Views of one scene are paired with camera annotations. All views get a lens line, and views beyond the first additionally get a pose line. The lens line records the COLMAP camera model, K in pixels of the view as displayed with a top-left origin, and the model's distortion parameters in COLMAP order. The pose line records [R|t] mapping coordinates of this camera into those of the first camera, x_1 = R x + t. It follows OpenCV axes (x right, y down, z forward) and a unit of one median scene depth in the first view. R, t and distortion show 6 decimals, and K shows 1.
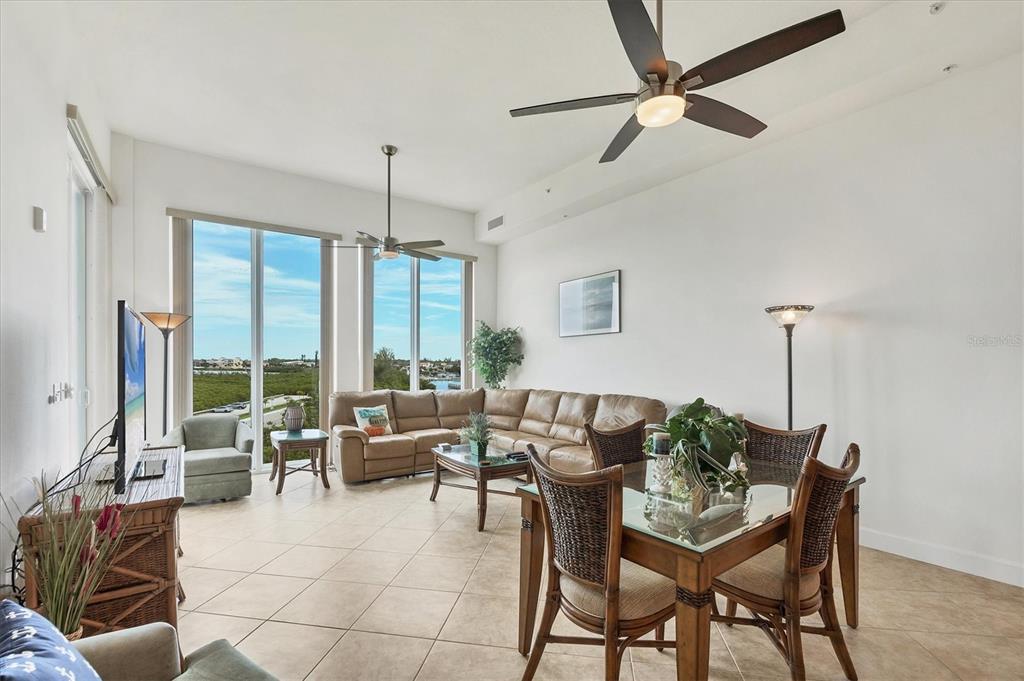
lens RADIAL K [[454.9, 0, 495.7], [0, 454.9, 365.7], [0, 0, 1]] dist [0.002952, -0.000102]
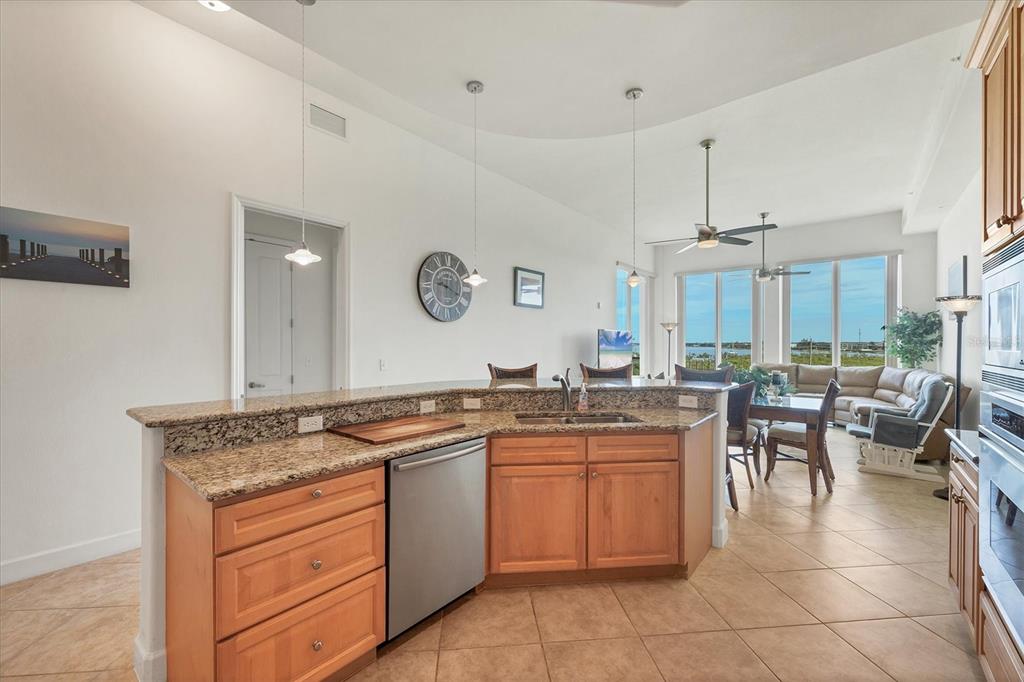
lens RADIAL K [[415.2, 0, 508.0], [0, 415.2, 342.4], [0, 0, 1]] dist [-0.004337, -0.000247]
pose [[0.274532, -0.004703, -0.961567, 0.829865], [-0.004823, 0.999969, -0.006268, -0.000926], [0.961566, 0.006358, 0.274500, -0.255762]]
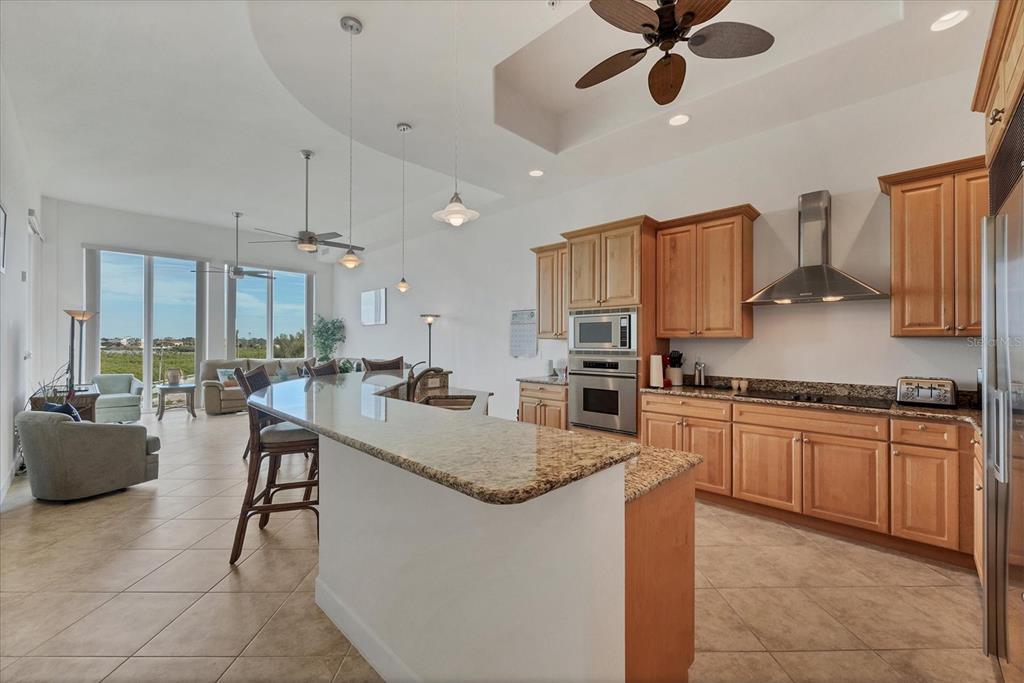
lens RADIAL K [[415.2, 0, 508.7], [0, 415.2, 339.4], [0, 0, 1]] dist [-0.004337, -0.000247]
pose [[0.979347, 0.000284, 0.202188, 0.384544], [0.002201, 0.999925, -0.012069, 0.007417], [-0.202176, 0.012265, 0.979272, -0.610338]]
